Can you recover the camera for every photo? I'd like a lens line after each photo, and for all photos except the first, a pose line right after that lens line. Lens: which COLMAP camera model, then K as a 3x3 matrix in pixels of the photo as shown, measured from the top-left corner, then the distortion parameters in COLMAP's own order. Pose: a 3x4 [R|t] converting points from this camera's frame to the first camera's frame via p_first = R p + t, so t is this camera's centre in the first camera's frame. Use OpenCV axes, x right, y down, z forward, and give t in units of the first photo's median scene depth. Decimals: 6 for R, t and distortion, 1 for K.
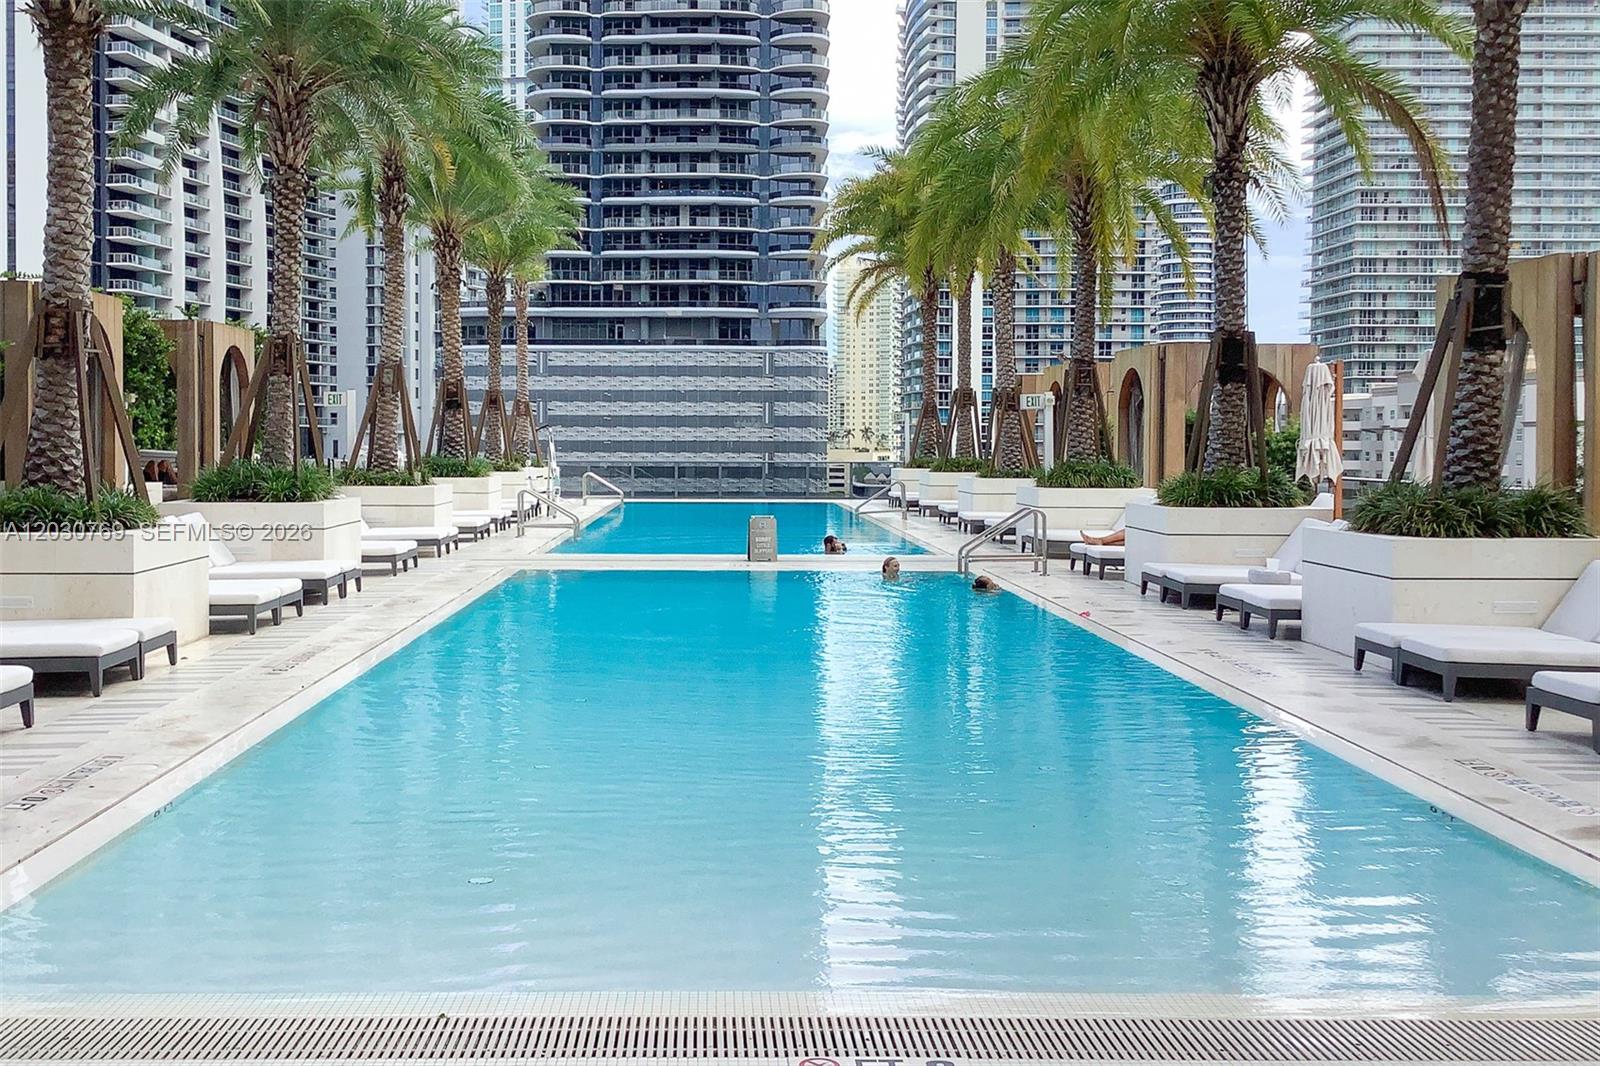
lens RADIAL K [[1488.9, 0, 792.3], [0, 1488.9, 432.4], [0, 0, 1]] dist [0.165918, -0.326746]
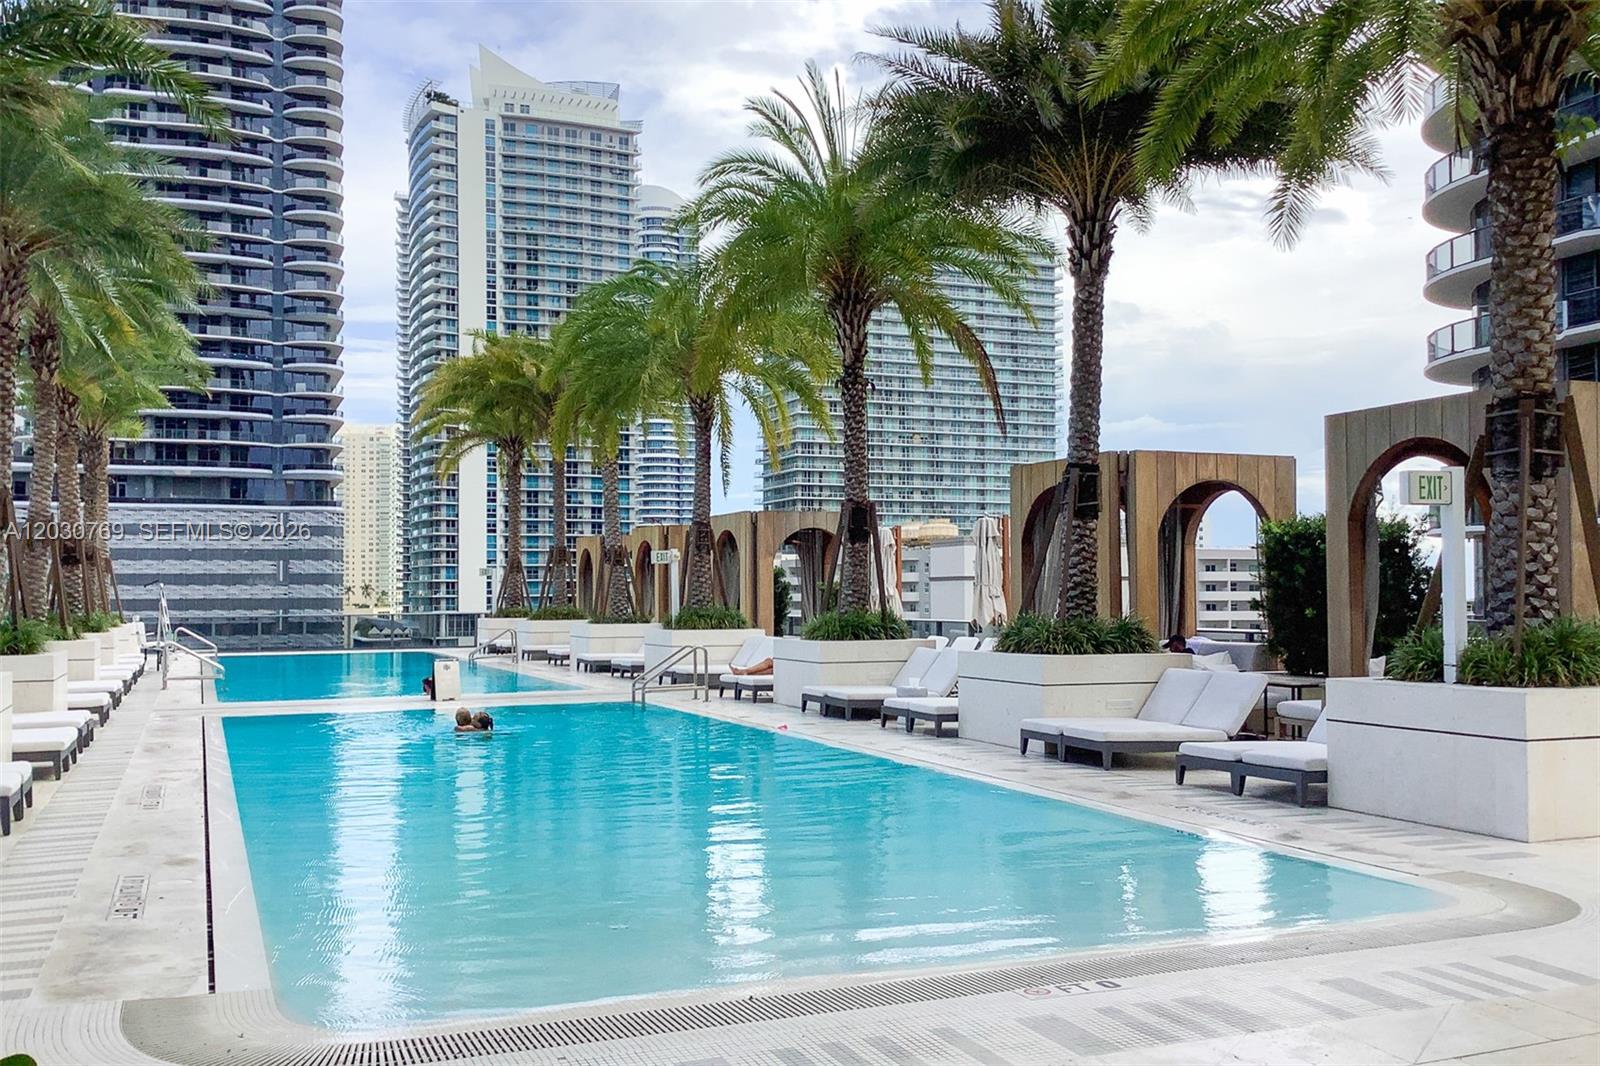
lens RADIAL K [[1367.8, 0, 770.0], [0, 1367.8, 532.8], [0, 0, 1]] dist [0.071417, -0.000608]
pose [[0.936360, 0.008439, 0.350939, -0.035479], [0.005990, 0.999181, -0.040010, 0.000929], [-0.350989, 0.039566, 0.935543, -0.010226]]
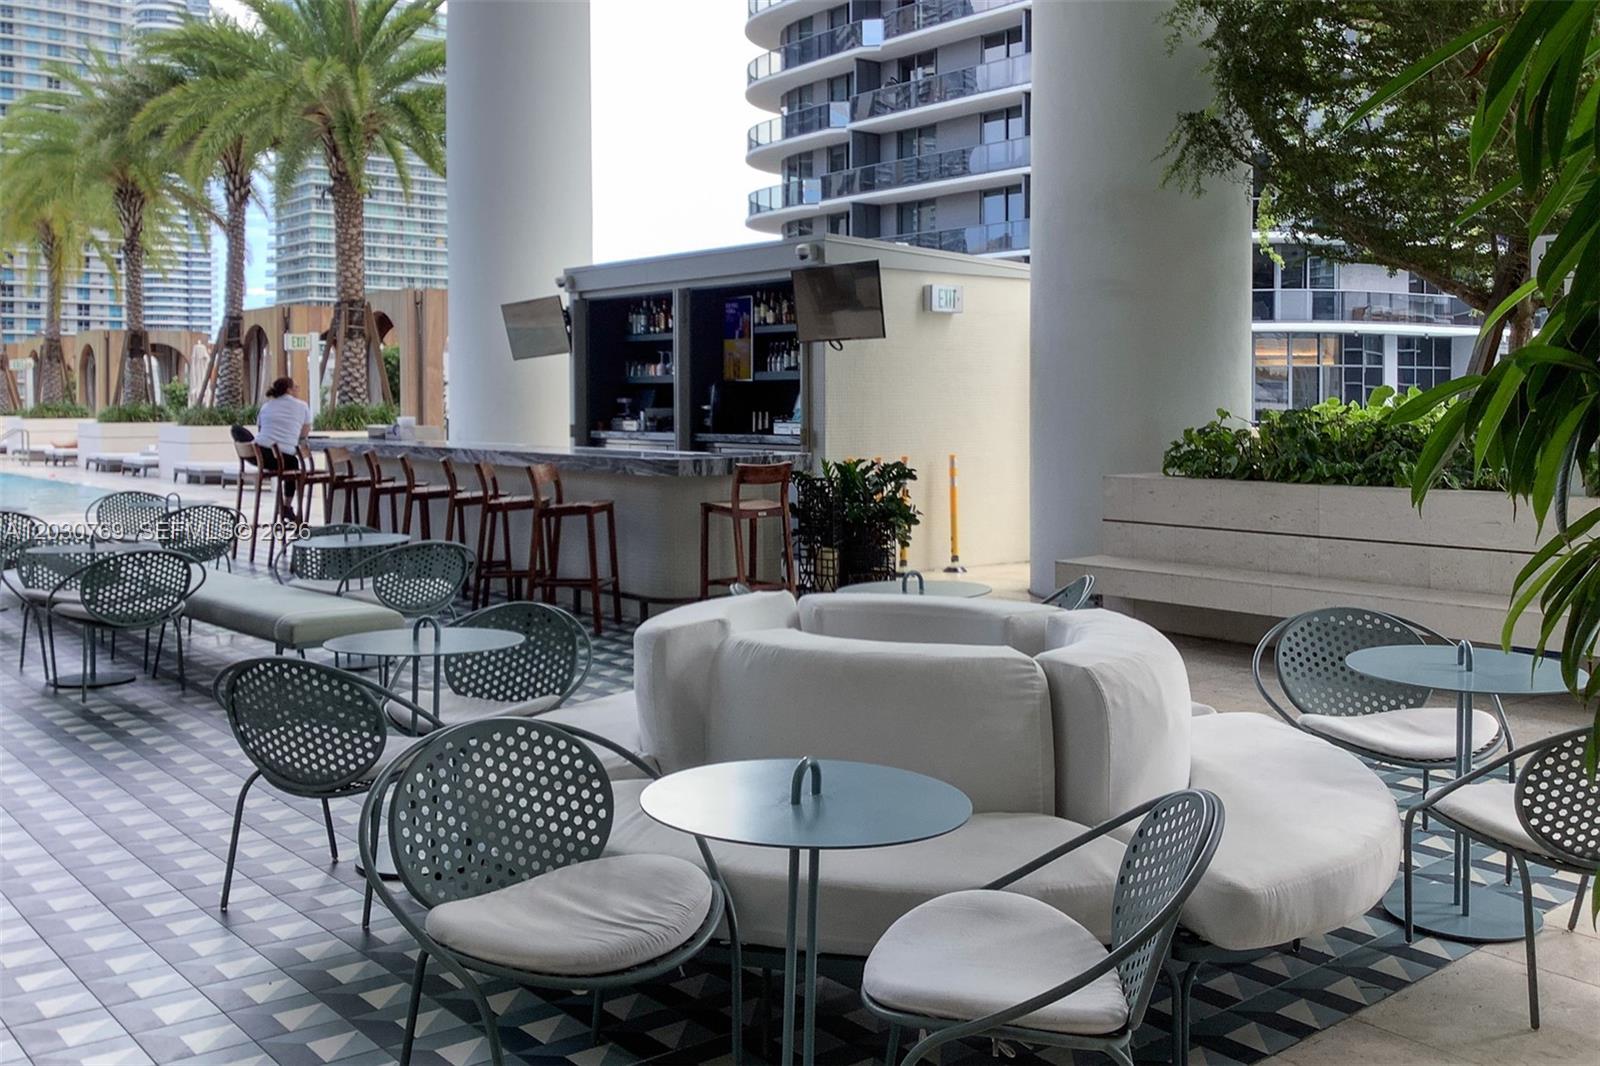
lens RADIAL K [[1488.9, 0, 792.3], [0, 1488.9, 432.4], [0, 0, 1]] dist [0.165918, -0.326746]
pose [[0.803798, -0.016691, 0.594667, -0.035137], [0.000430, 0.999622, 0.027477, 0.001748], [-0.594902, -0.021830, 0.803502, -0.198006]]
